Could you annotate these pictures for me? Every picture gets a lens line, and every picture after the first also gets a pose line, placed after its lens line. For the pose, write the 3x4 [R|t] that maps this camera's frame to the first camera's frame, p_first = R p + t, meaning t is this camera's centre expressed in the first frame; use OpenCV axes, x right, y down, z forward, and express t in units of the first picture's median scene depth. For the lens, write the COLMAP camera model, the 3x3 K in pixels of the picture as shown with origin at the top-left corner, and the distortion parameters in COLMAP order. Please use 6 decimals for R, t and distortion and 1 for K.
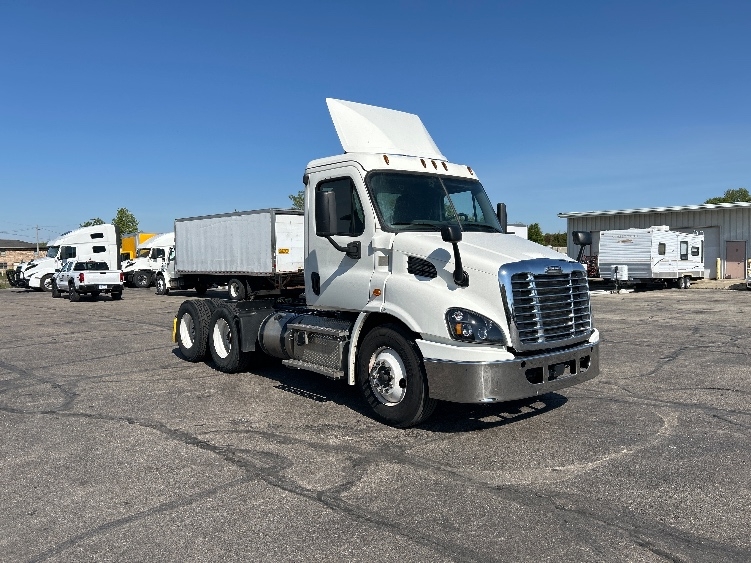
lens RADIAL K [[568.1, 0, 363.3], [0, 568.1, 278.9], [0, 0, 1]] dist [0.055752, -0.038038]
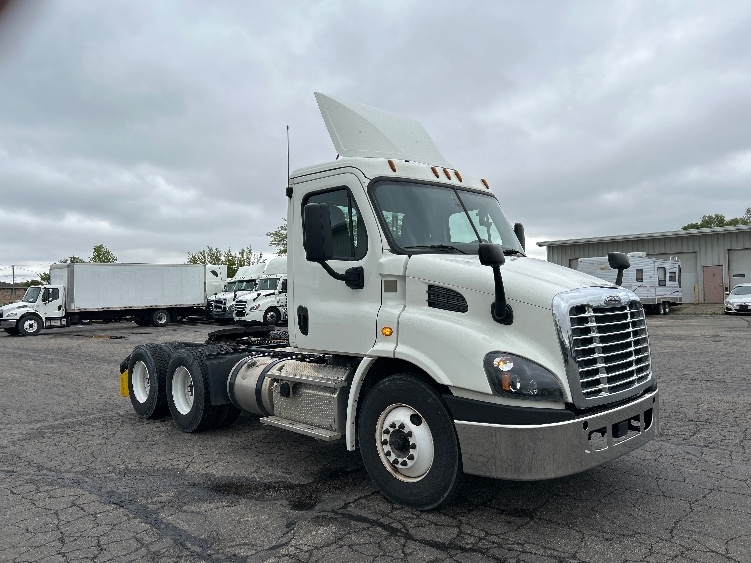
lens RADIAL K [[568.1, 0, 386.7], [0, 568.1, 272.9], [0, 0, 1]] dist [0.055752, -0.038038]
pose [[0.995620, -0.010469, 0.092900, -0.040789], [0.016180, 0.998011, -0.060932, -0.008211], [-0.092077, 0.062168, 0.993809, 0.193867]]
